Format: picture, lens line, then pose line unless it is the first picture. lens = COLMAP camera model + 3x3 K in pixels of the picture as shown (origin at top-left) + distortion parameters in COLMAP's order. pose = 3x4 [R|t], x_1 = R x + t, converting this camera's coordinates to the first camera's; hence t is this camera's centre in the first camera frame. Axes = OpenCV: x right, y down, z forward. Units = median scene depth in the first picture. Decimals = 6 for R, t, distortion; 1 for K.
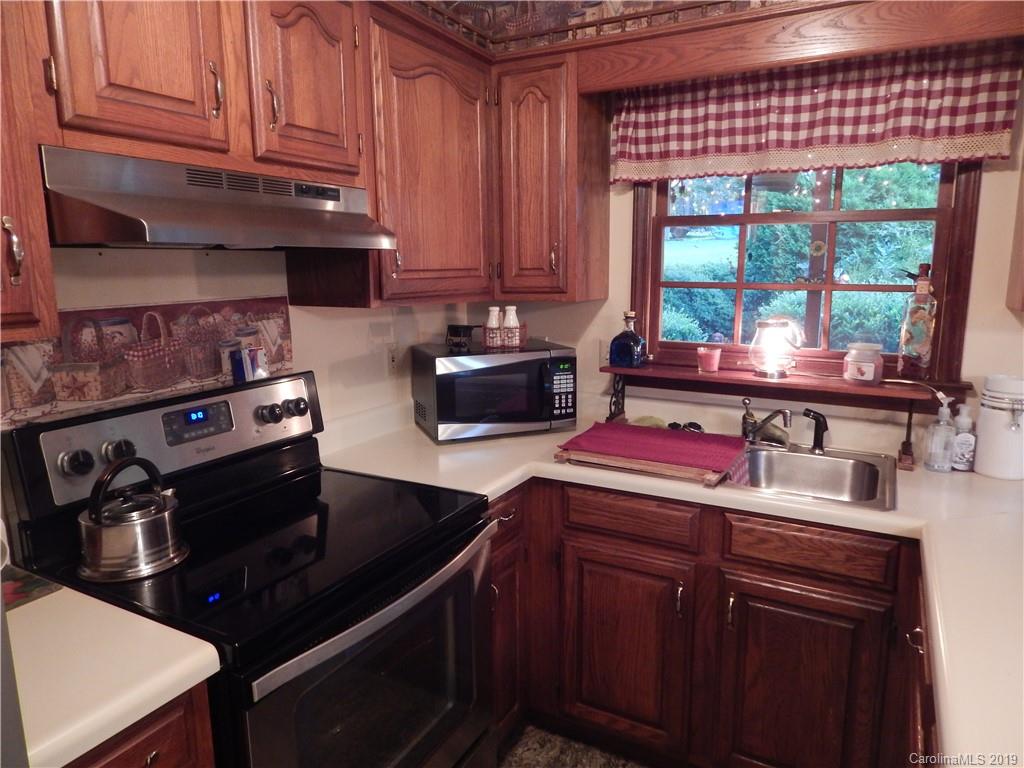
lens RADIAL K [[669.2, 0, 512.0], [0, 669.2, 384.0], [0, 0, 1]] dist [0.000708, -0.005742]
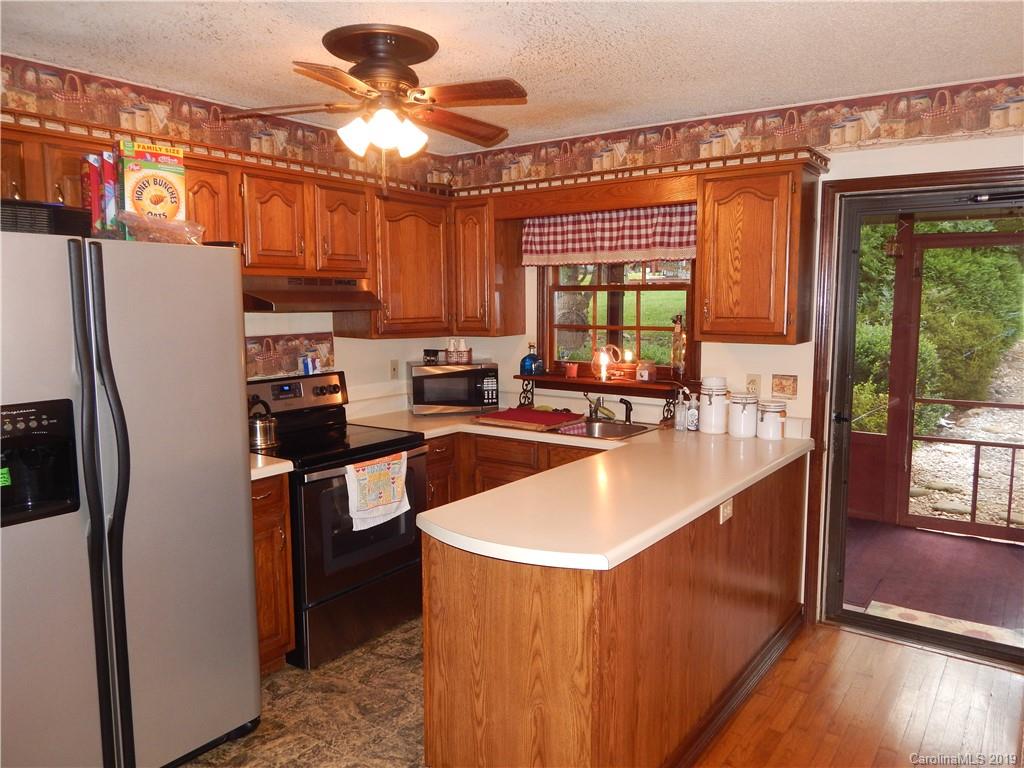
lens RADIAL K [[756.5, 0, 512.0], [0, 756.5, 384.0], [0, 0, 1]] dist [0.007289, 0.001082]
pose [[0.991552, 0.013913, -0.128959, 0.429406], [-0.022563, 0.997574, -0.065859, 0.140305], [0.127730, 0.068213, 0.989460, -1.005476]]
